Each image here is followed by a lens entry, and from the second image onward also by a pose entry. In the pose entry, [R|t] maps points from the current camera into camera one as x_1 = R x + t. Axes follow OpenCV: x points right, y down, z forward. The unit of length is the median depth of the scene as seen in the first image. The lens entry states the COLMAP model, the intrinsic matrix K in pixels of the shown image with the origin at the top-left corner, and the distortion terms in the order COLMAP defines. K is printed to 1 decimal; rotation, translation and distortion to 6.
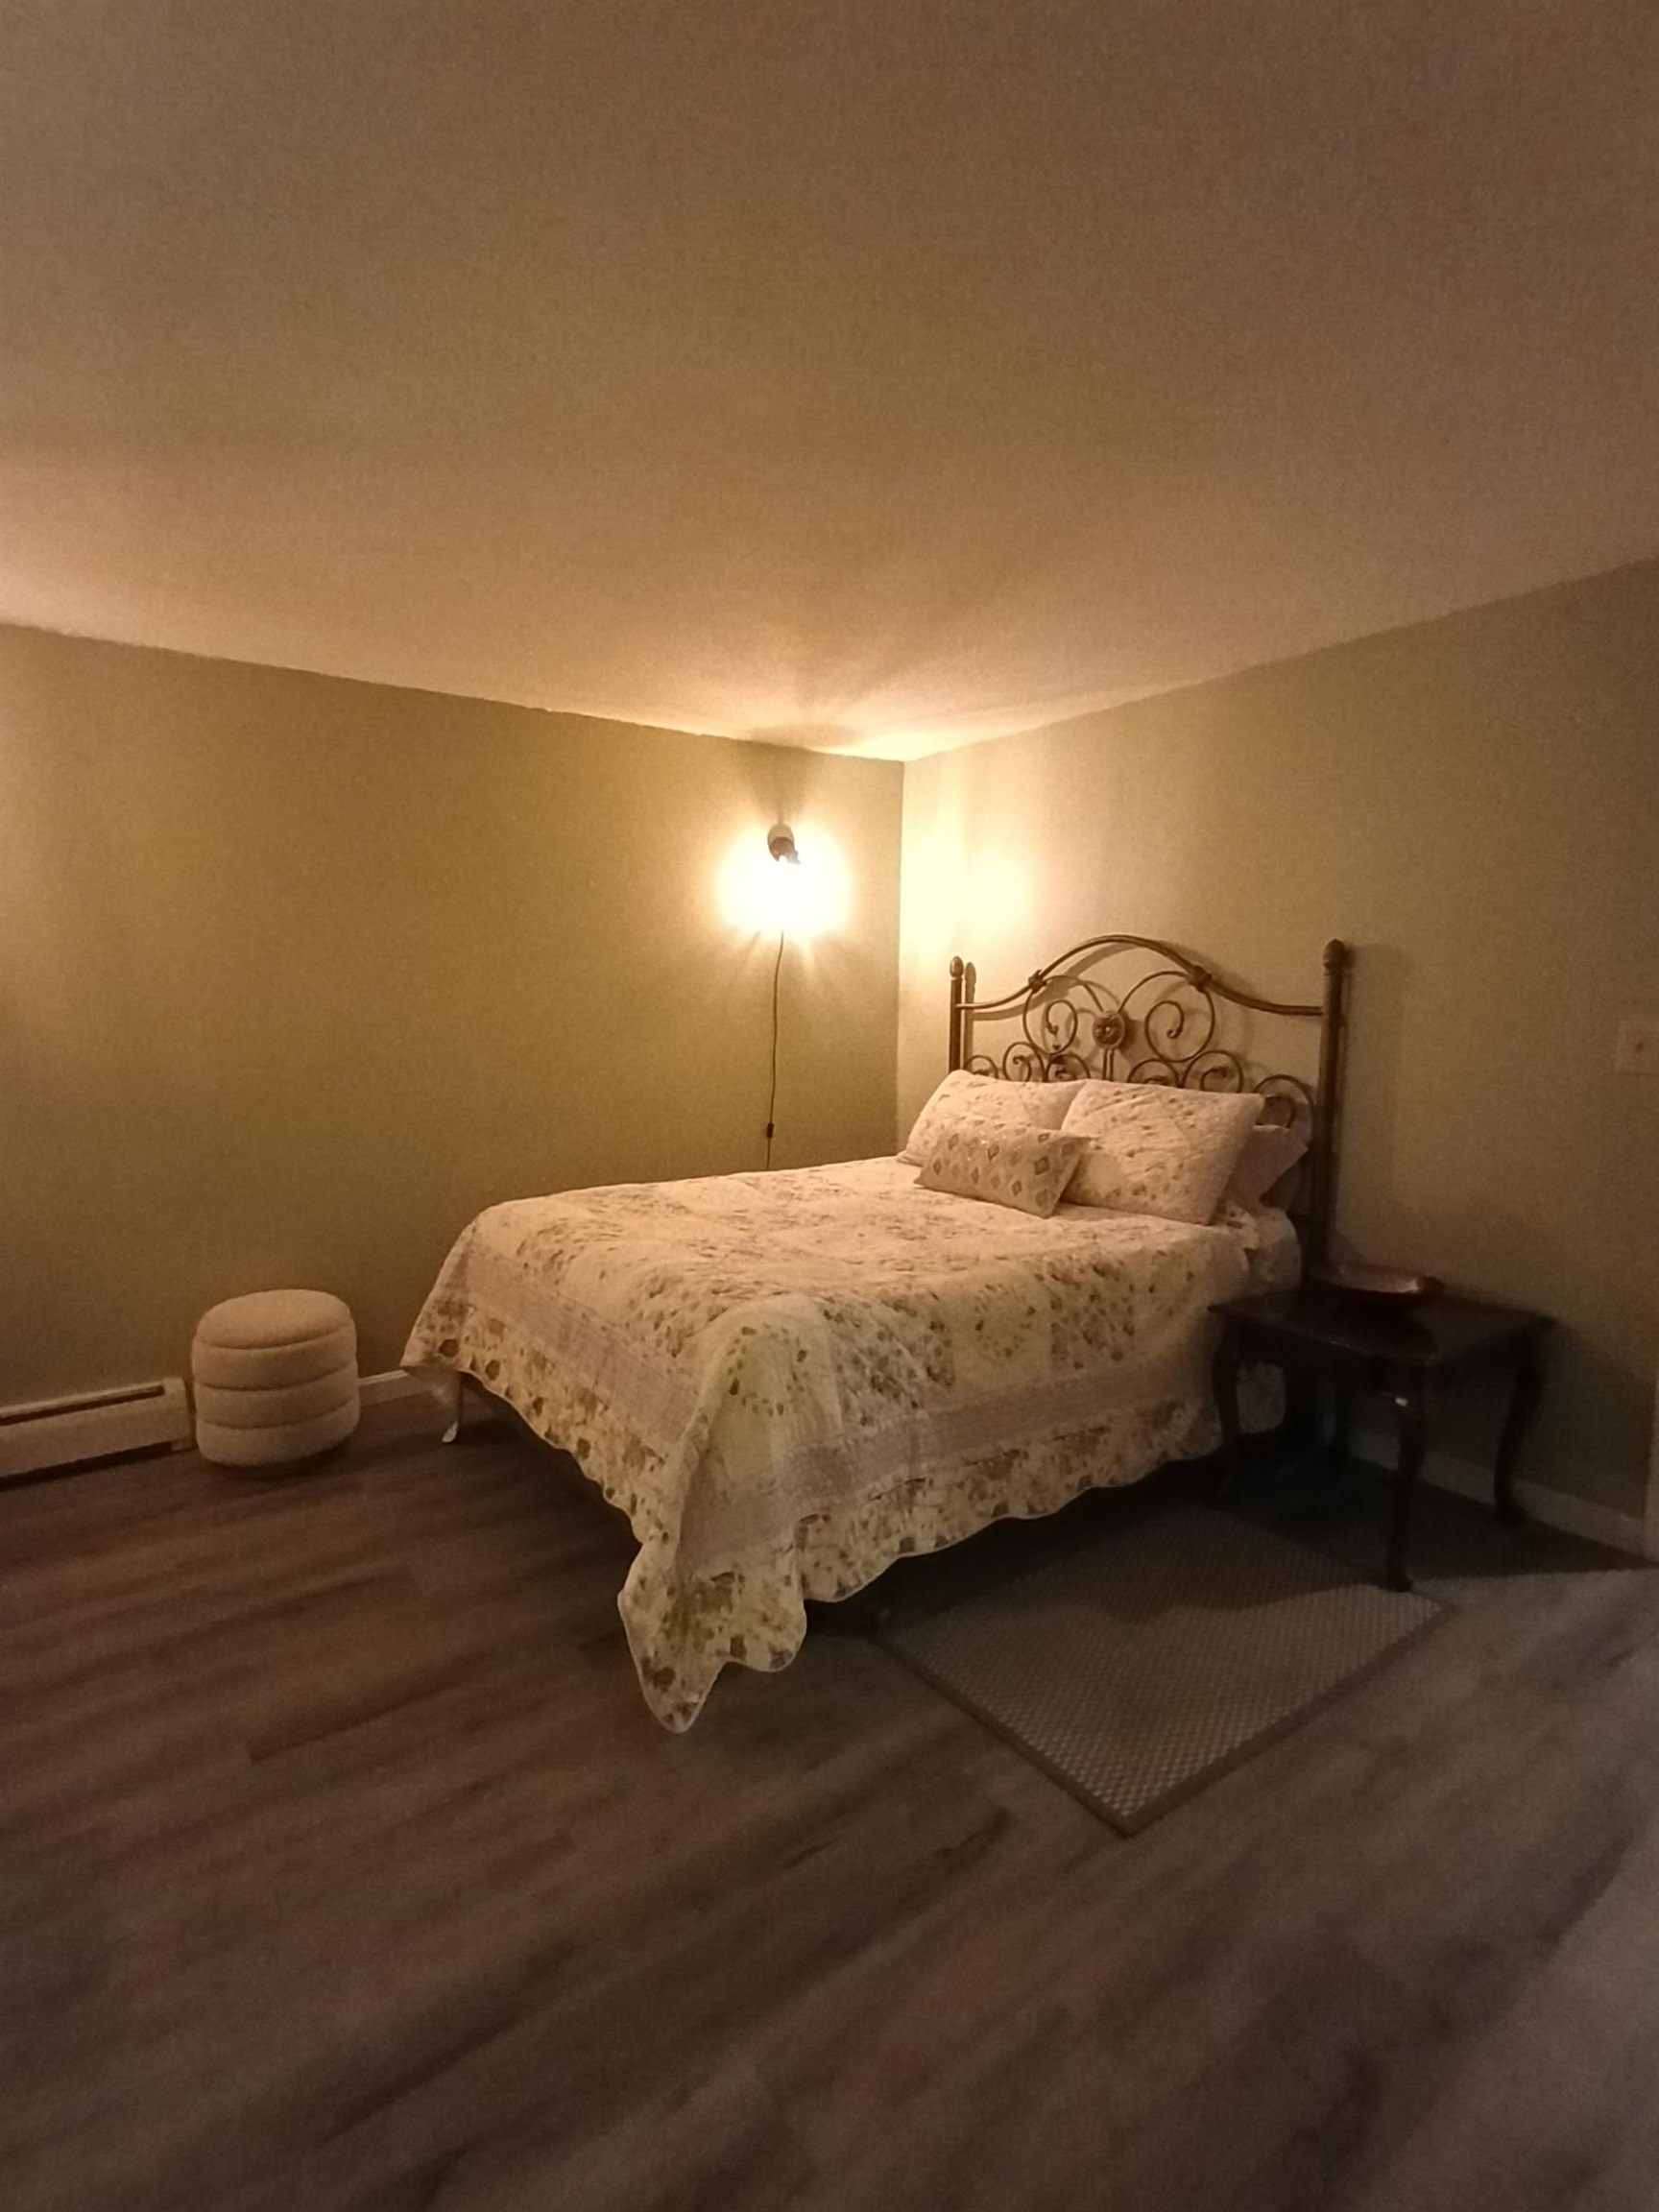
lens RADIAL K [[1029.3, 0, 828.9], [0, 1029.3, 1105.7], [0, 0, 1]] dist [-0.005845, -0.001038]
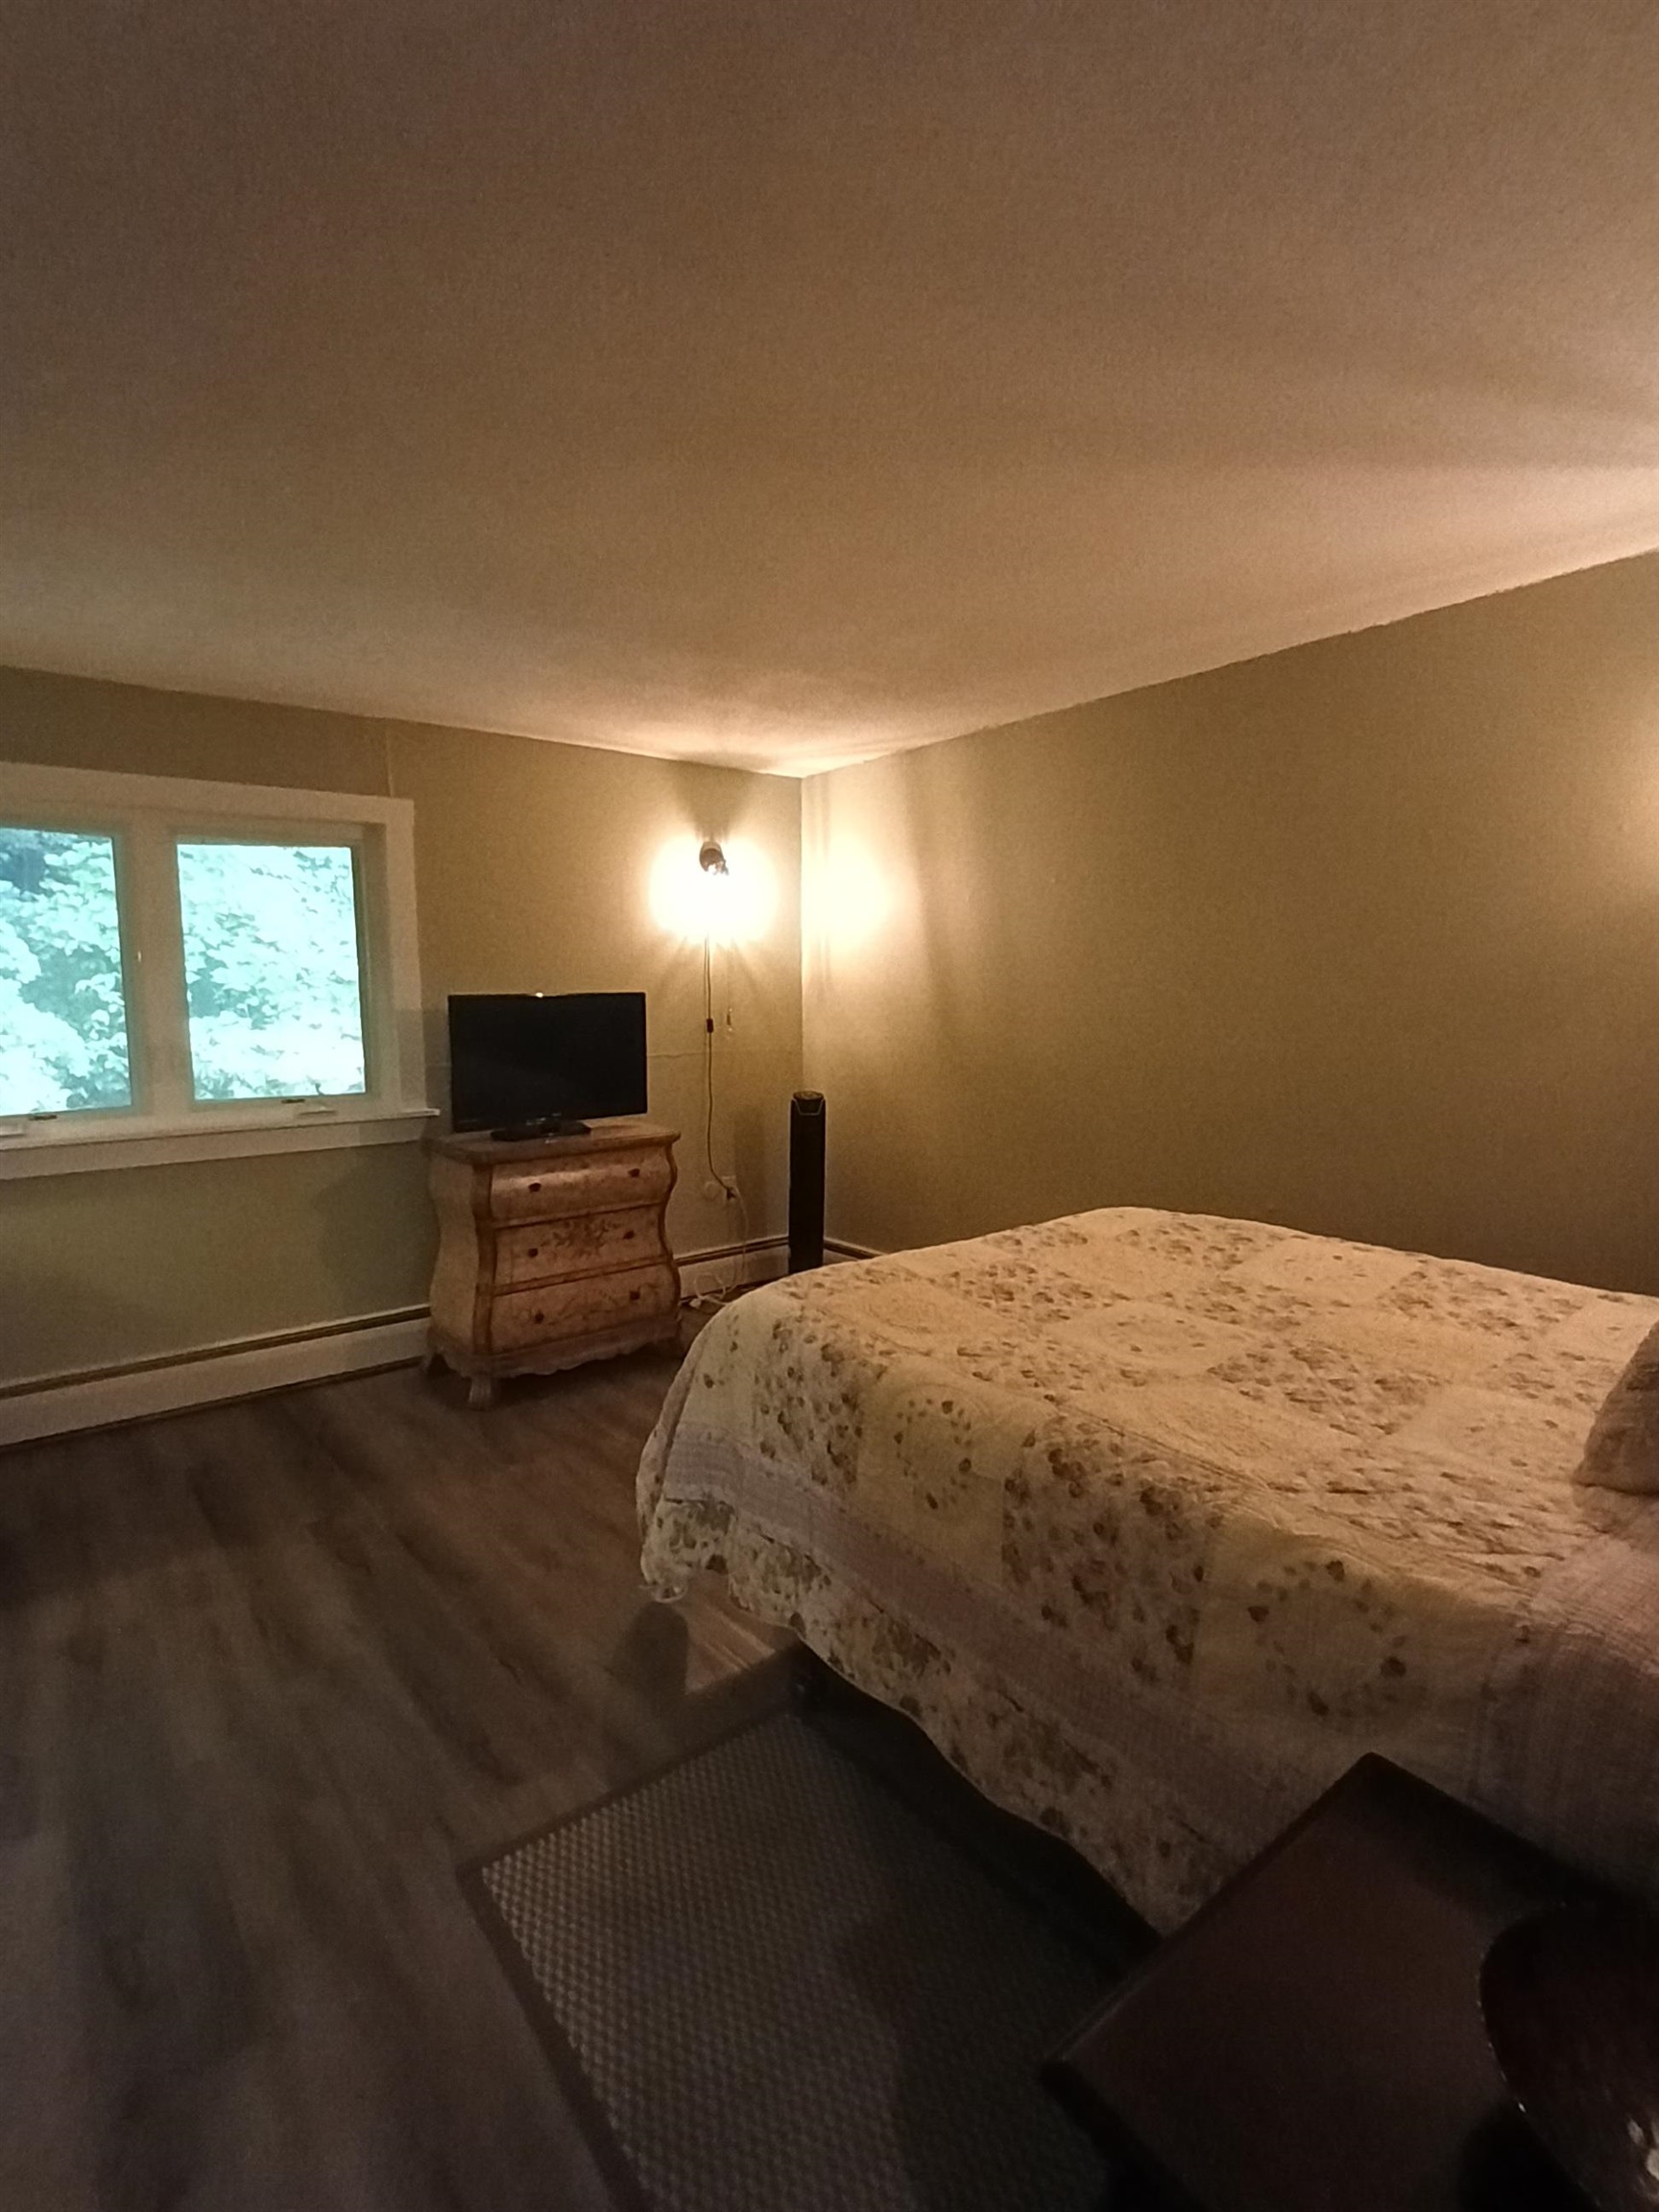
lens RADIAL K [[1029.3, 0, 828.2], [0, 1029.3, 1106.2], [0, 0, 1]] dist [-0.005845, -0.001038]
pose [[0.095855, 0.095582, -0.990796, 0.865208], [-0.117045, 0.989556, 0.084139, -0.083014], [0.988490, 0.107903, 0.106041, 0.845055]]
